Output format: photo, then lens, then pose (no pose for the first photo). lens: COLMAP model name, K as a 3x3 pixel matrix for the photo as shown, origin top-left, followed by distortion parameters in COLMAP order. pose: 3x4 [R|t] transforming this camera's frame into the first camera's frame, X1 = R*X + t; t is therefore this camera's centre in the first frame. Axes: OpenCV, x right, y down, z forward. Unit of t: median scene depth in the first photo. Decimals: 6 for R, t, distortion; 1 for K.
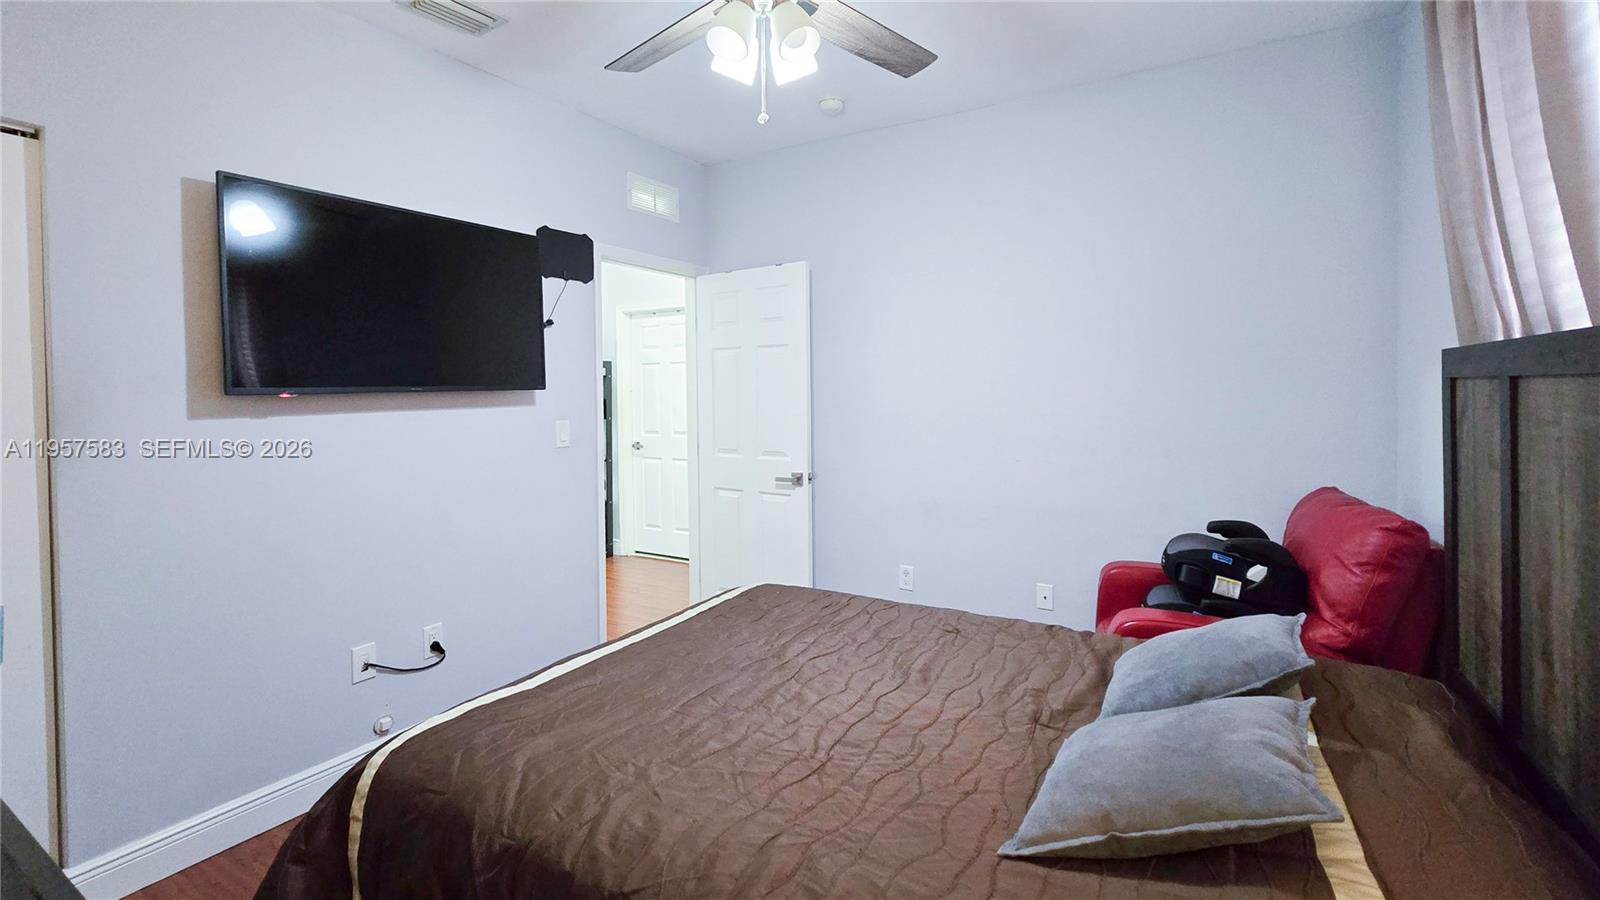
lens RADIAL K [[688.8, 0, 792.3], [0, 688.8, 410.1], [0, 0, 1]] dist [-0.004228, 0.000942]
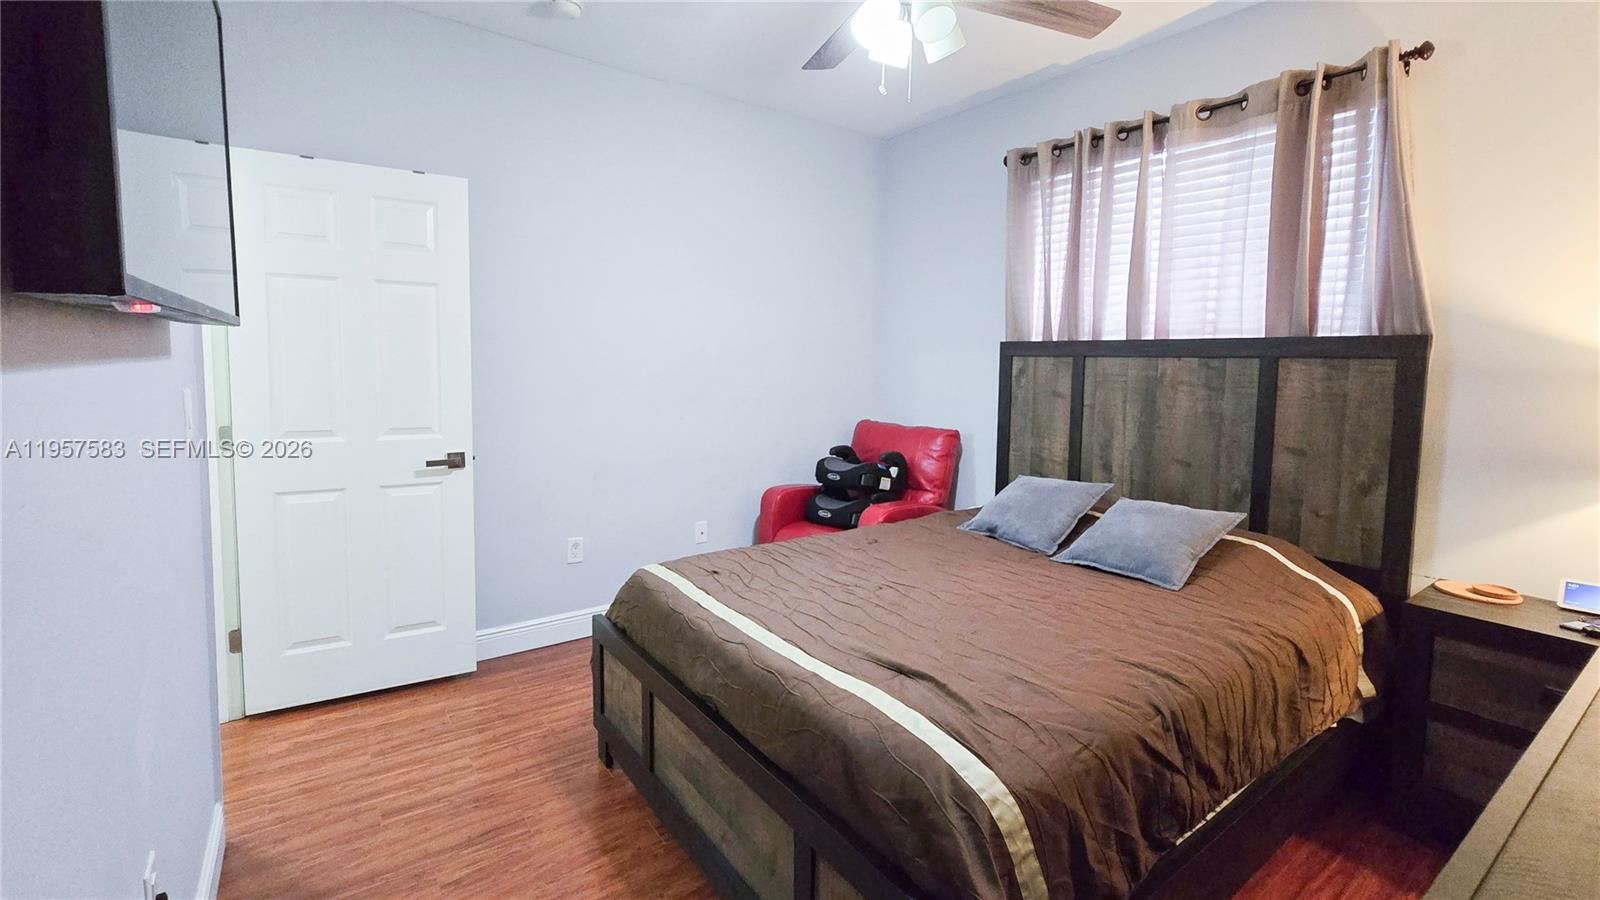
lens RADIAL K [[688.8, 0, 792.3], [0, 688.8, 410.1], [0, 0, 1]] dist [-0.004228, 0.000942]
pose [[0.394300, -0.043462, 0.917953, -0.697529], [0.001063, 0.998902, 0.046838, 0.010122], [-0.918981, -0.017493, 0.393913, 0.440904]]
